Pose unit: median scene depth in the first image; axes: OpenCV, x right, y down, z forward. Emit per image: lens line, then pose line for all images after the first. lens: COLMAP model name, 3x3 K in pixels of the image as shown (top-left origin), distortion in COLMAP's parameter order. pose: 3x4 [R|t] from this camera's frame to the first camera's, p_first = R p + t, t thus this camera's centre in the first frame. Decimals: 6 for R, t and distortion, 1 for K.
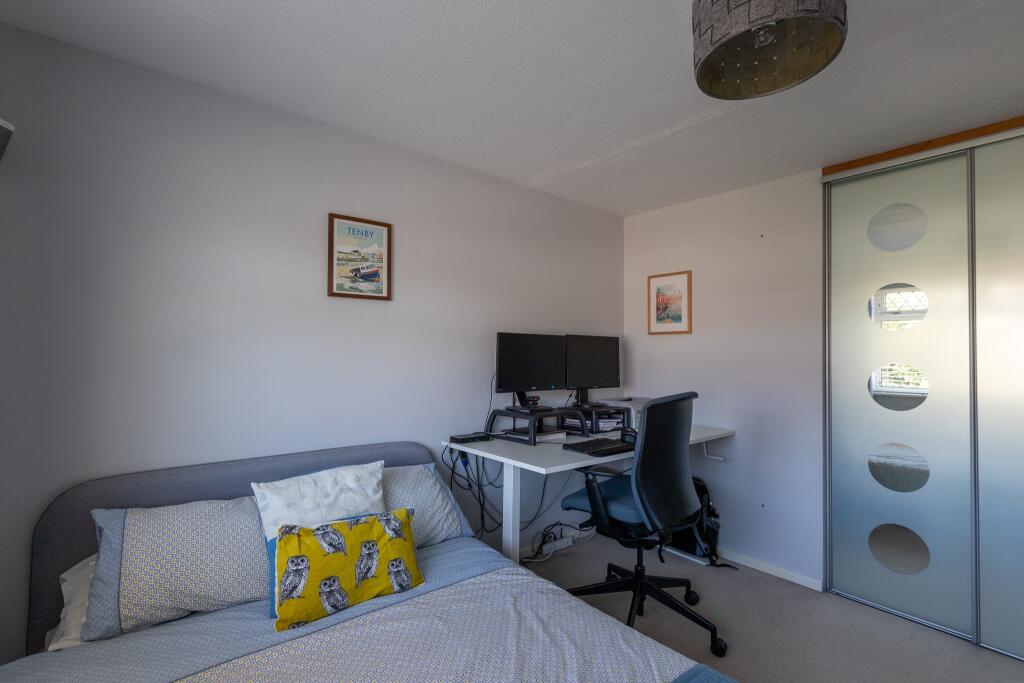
lens RADIAL K [[465.7, 0, 497.3], [0, 465.7, 347.5], [0, 0, 1]] dist [0.003673, -0.000947]
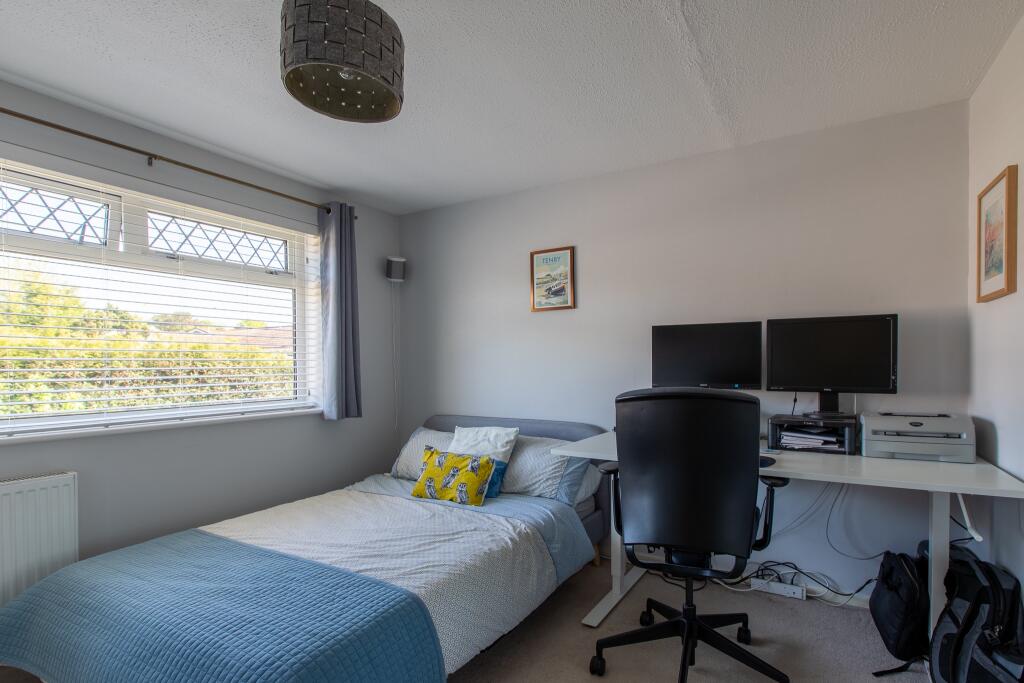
lens RADIAL K [[465.7, 0, 566.6], [0, 465.7, 375.8], [0, 0, 1]] dist [0.003673, -0.000947]
pose [[0.412125, 0.013601, -0.911026, 0.941798], [0.025987, 0.999306, 0.026675, 0.047759], [0.910757, -0.034668, 0.411485, 0.491624]]
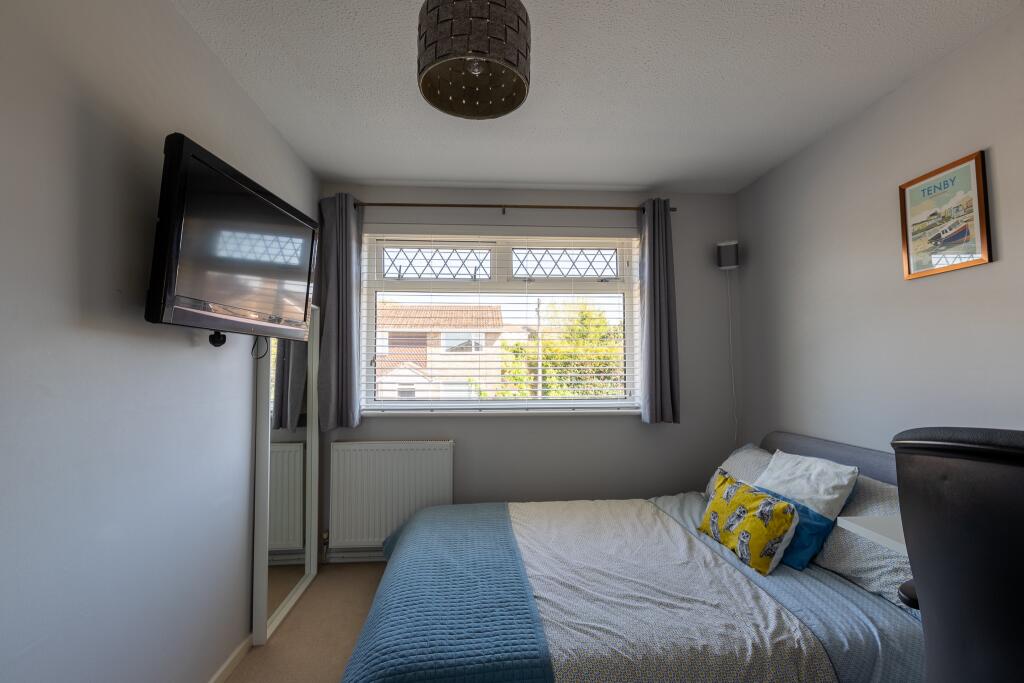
lens RADIAL K [[465.7, 0, 521.0], [0, 465.7, 340.4], [0, 0, 1]] dist [0.003673, -0.000947]
pose [[-0.538479, -0.053754, -0.840923, 0.726837], [0.013101, 0.997308, -0.072140, 0.053928], [0.842537, -0.049863, -0.536325, 0.829706]]
